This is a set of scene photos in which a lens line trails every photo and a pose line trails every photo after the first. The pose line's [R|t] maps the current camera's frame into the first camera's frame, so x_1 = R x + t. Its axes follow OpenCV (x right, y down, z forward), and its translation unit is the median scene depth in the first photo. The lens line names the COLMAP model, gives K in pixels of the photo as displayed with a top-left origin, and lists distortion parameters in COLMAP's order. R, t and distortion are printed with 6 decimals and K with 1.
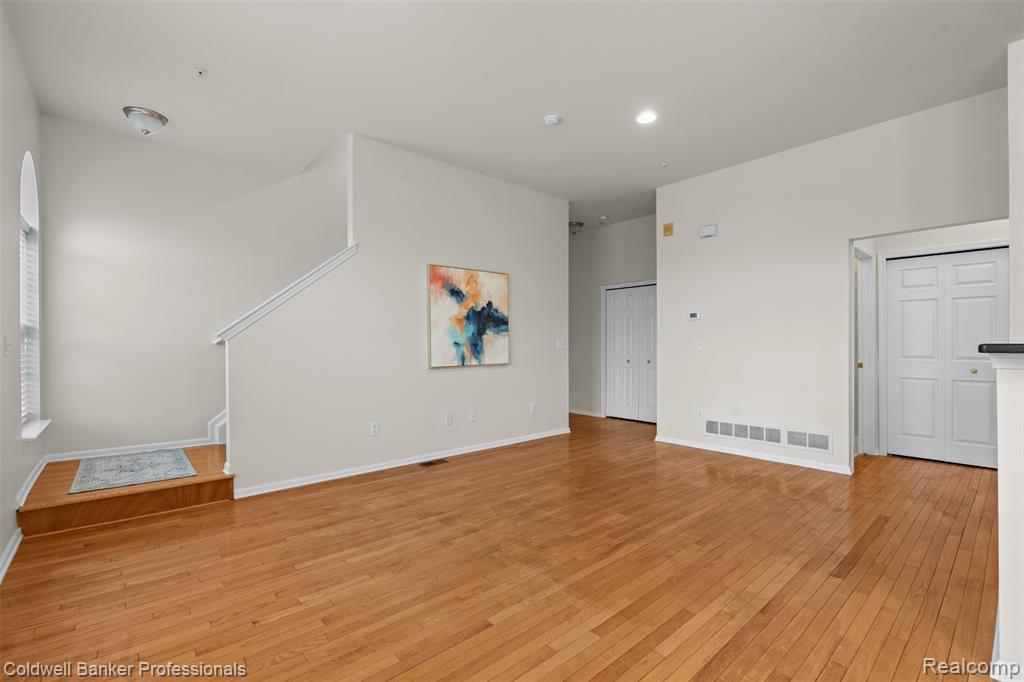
lens RADIAL K [[449.8, 0, 514.1], [0, 449.8, 346.8], [0, 0, 1]] dist [-0.001396, -0.000344]
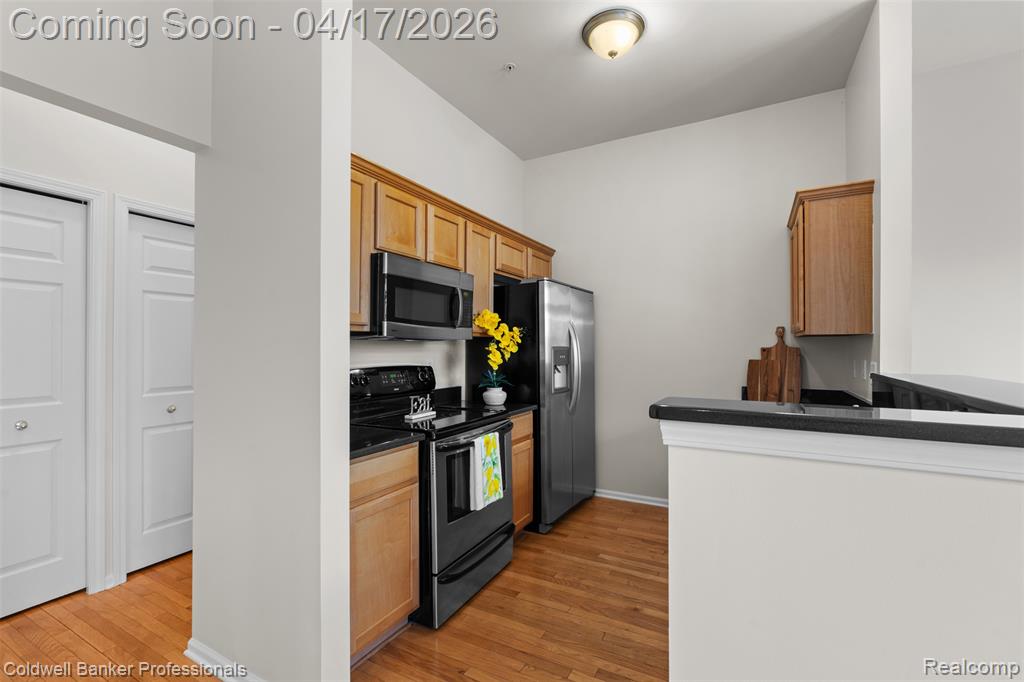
lens RADIAL K [[449.8, 0, 514.1], [0, 449.8, 346.8], [0, 0, 1]] dist [-0.001396, -0.000344]
pose [[-0.333874, 0.005806, 0.942600, 0.478151], [0.004024, 0.999981, -0.004734, -0.041097], [-0.942609, 0.002212, -0.333891, 0.866865]]
